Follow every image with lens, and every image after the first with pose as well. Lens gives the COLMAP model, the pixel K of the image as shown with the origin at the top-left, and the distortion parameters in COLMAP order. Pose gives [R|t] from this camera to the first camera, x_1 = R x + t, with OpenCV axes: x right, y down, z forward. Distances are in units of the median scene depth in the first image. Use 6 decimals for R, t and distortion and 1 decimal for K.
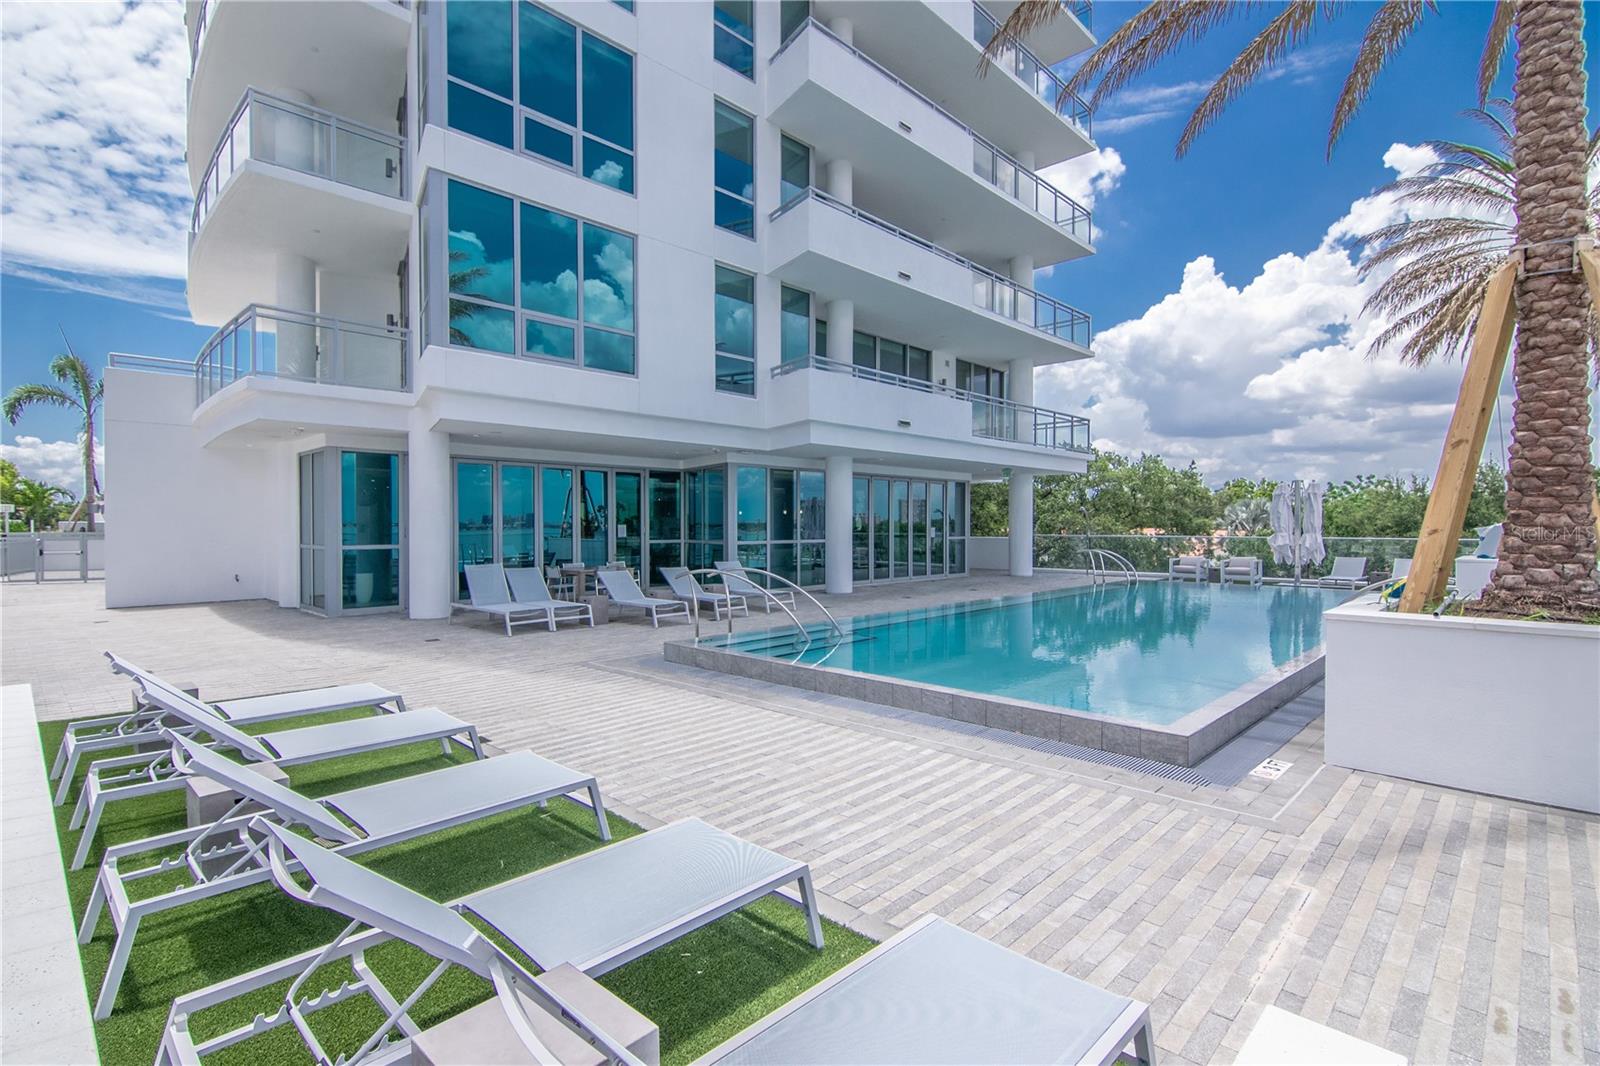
lens RADIAL K [[762.5, 0, 797.3], [0, 762.5, 535.7], [0, 0, 1]] dist [-0.000142, -0.001455]
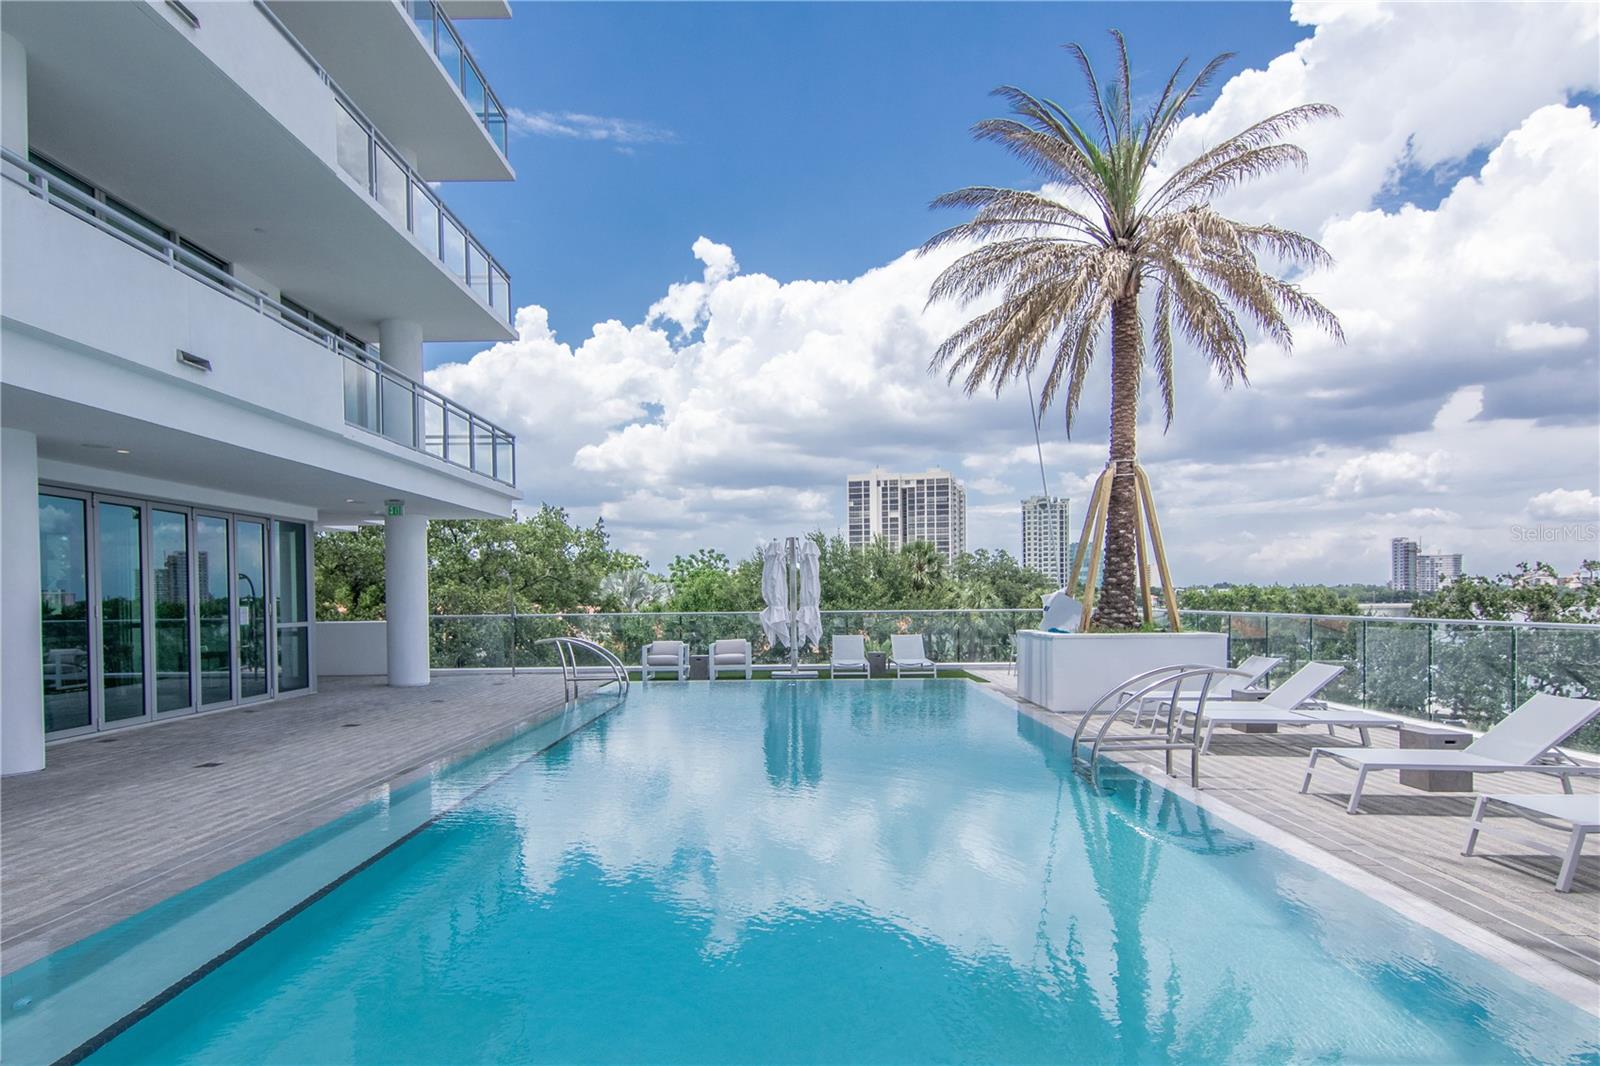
lens RADIAL K [[897.0, 0, 786.7], [0, 897.0, 618.6], [0, 0, 1]] dist [0.004643, 0.000657]
pose [[0.722192, -0.023557, 0.691292, 0.021034], [0.021283, 0.999703, 0.011832, -0.001660], [-0.691365, 0.006168, 0.722479, 0.291903]]
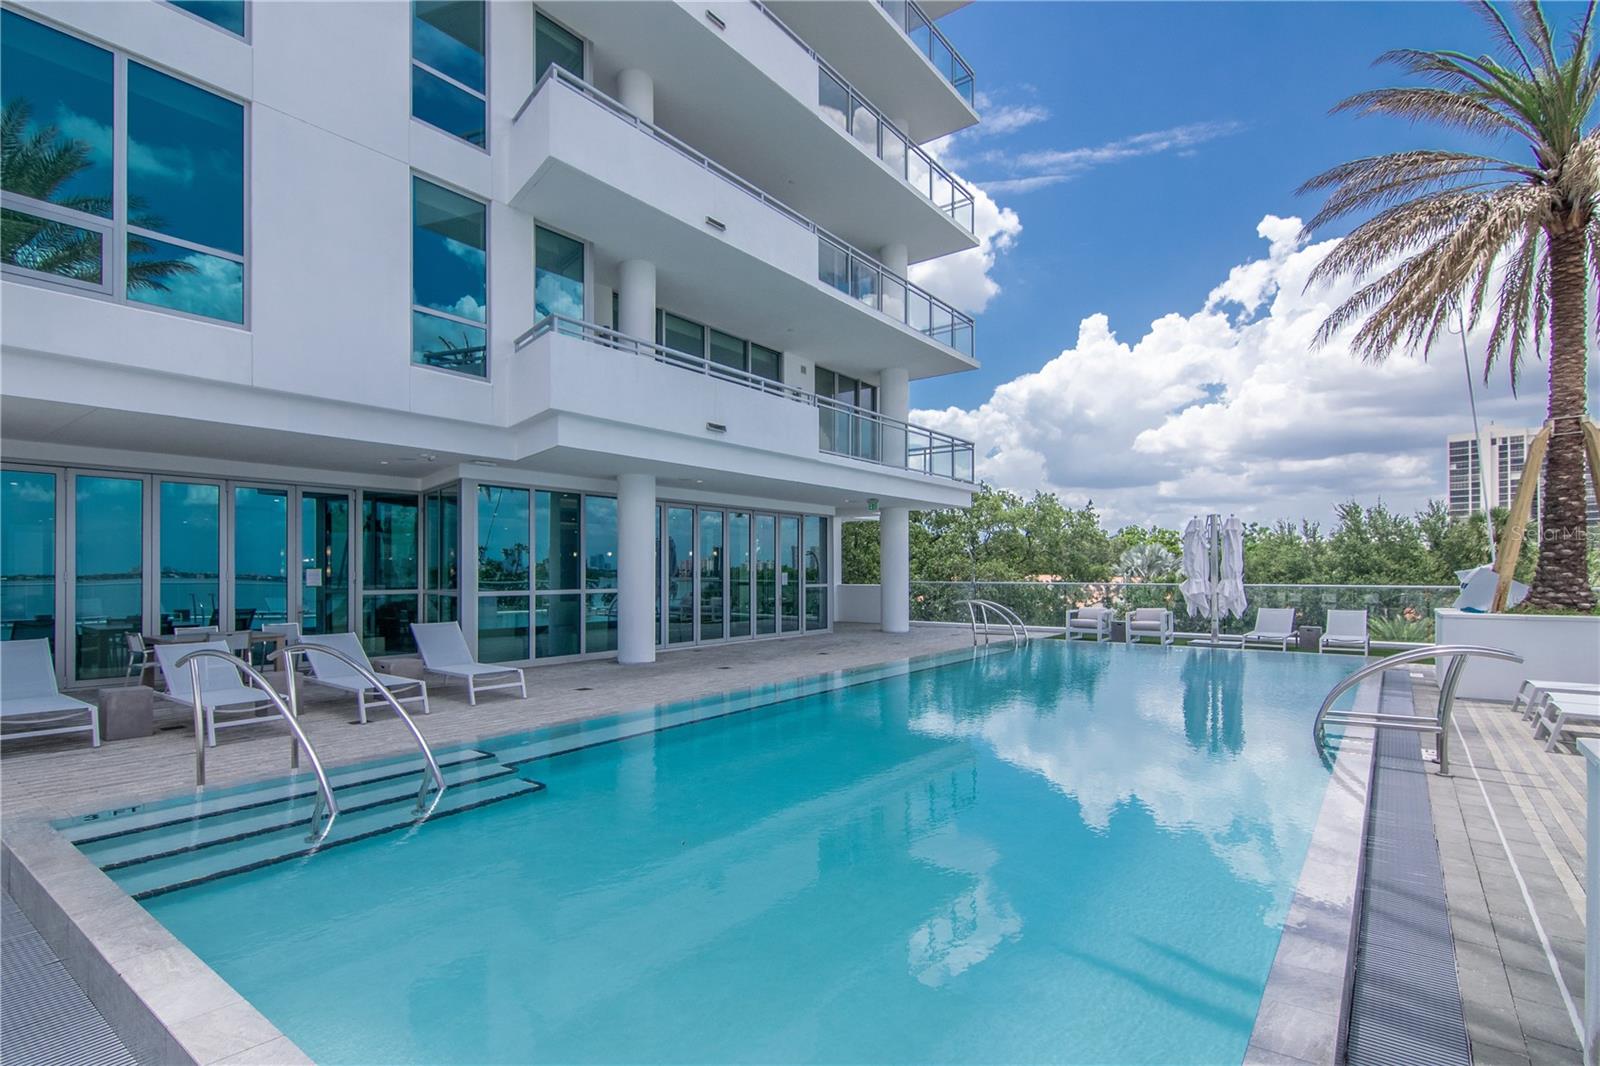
lens RADIAL K [[770.6, 0, 803.8], [0, 770.6, 566.0], [0, 0, 1]] dist [0.005085, 0.000344]
pose [[0.992073, 0.000916, 0.125660, 0.094301], [0.001915, 0.999747, -0.022406, 0.000191], [-0.125649, 0.022469, 0.991820, 0.192640]]
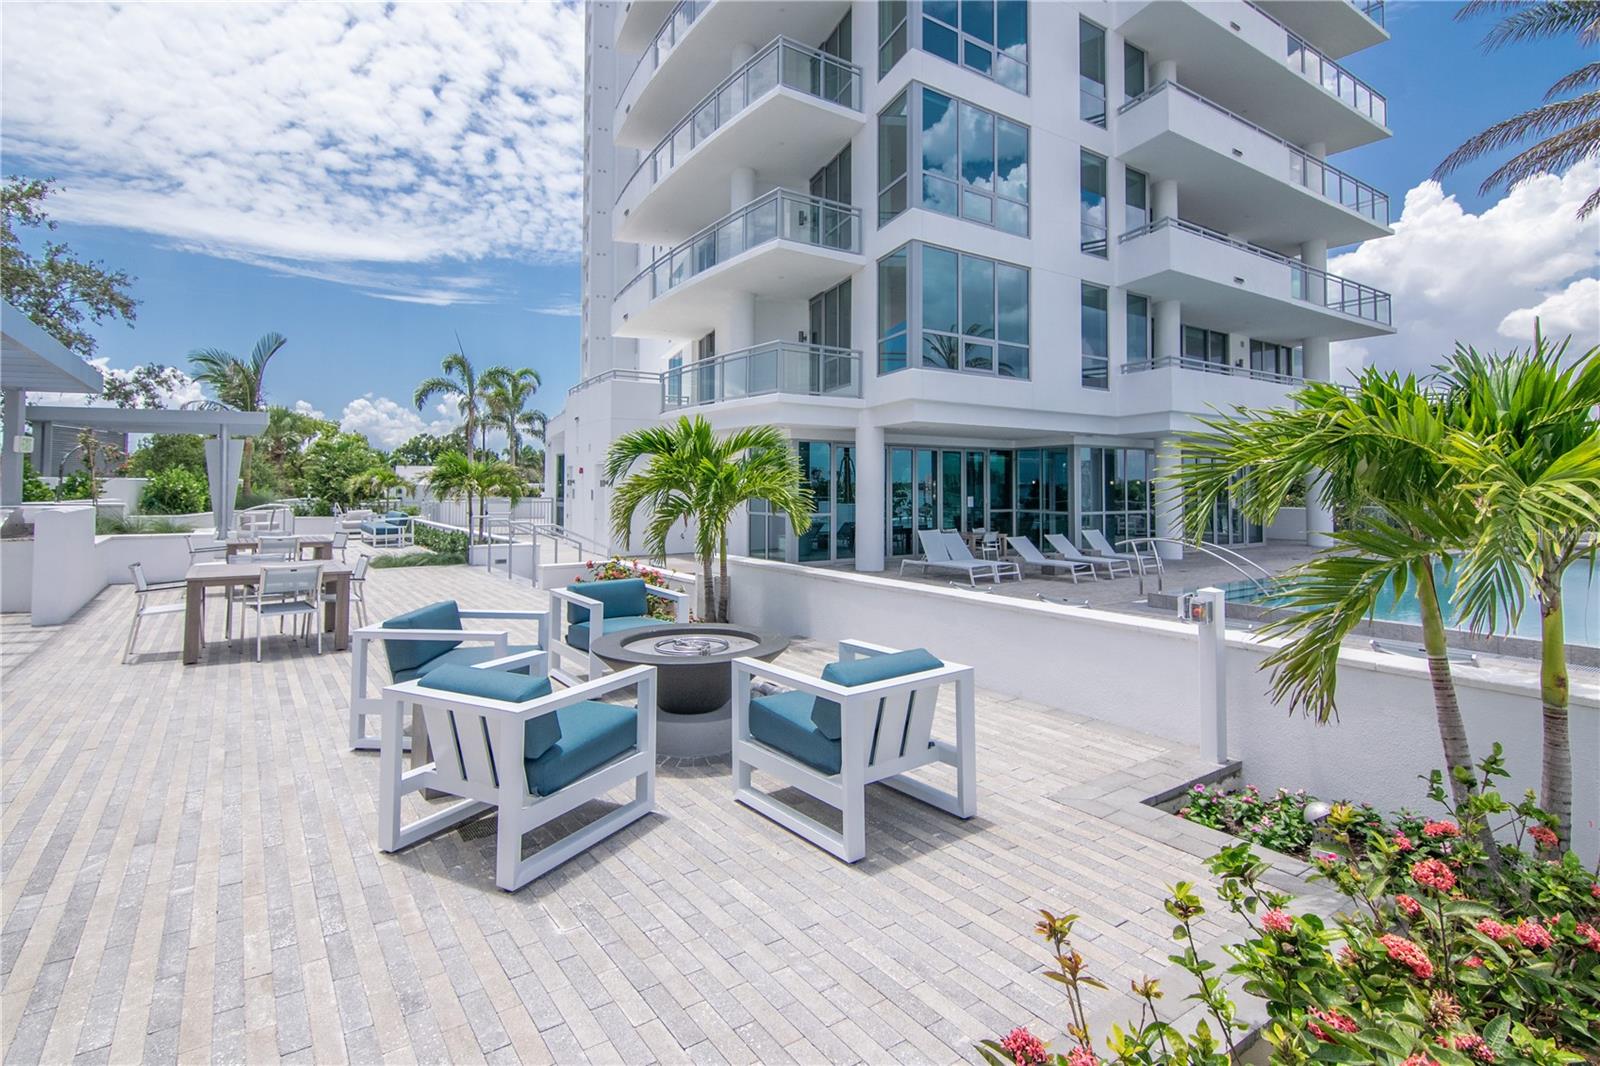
lens RADIAL K [[794.0, 0, 784.2], [0, 794.0, 455.5], [0, 0, 1]] dist [0.003364, -0.000268]
pose [[0.980665, -0.001347, -0.195691, -0.209371], [-0.008600, 0.998714, -0.049969, -0.010594], [0.195506, 0.050686, 0.979392, -0.201158]]
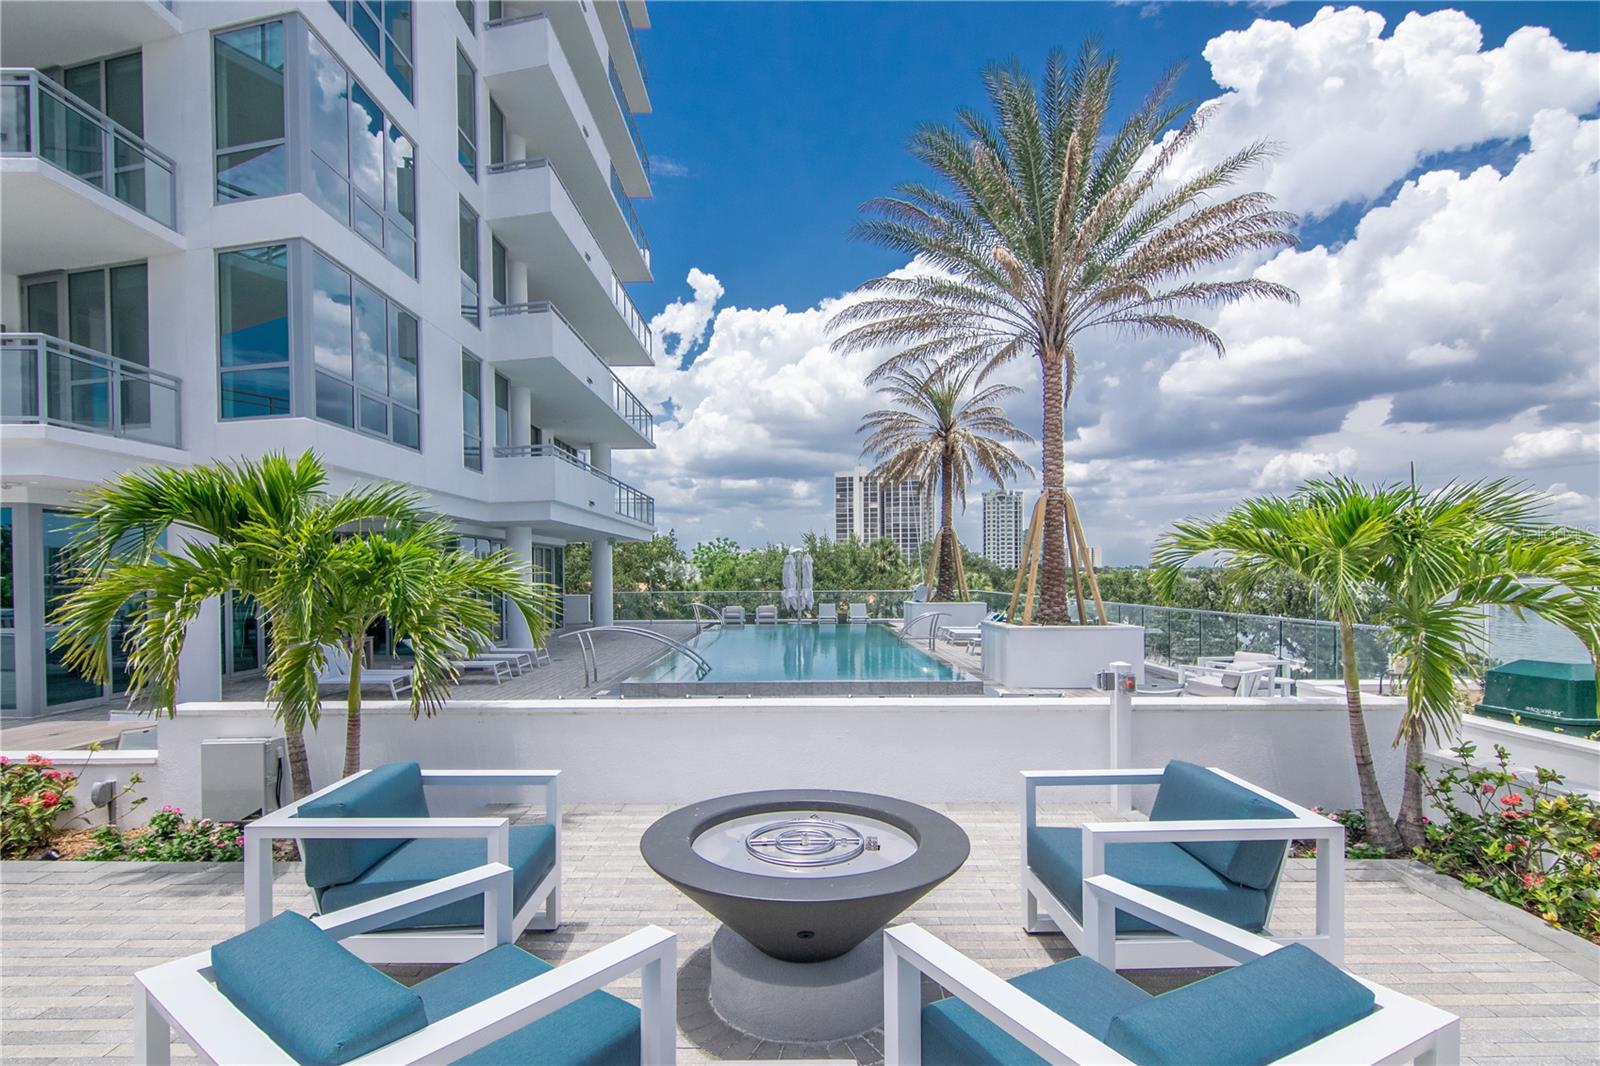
lens RADIAL K [[796.6, 0, 795.4], [0, 796.6, 580.6], [0, 0, 1]] dist [-0.002036, -0.000399]
pose [[0.709994, -0.009527, 0.704143, -0.368094], [0.015435, 0.999879, -0.002035, -0.013182], [-0.704039, 0.012313, 0.710055, -0.080853]]
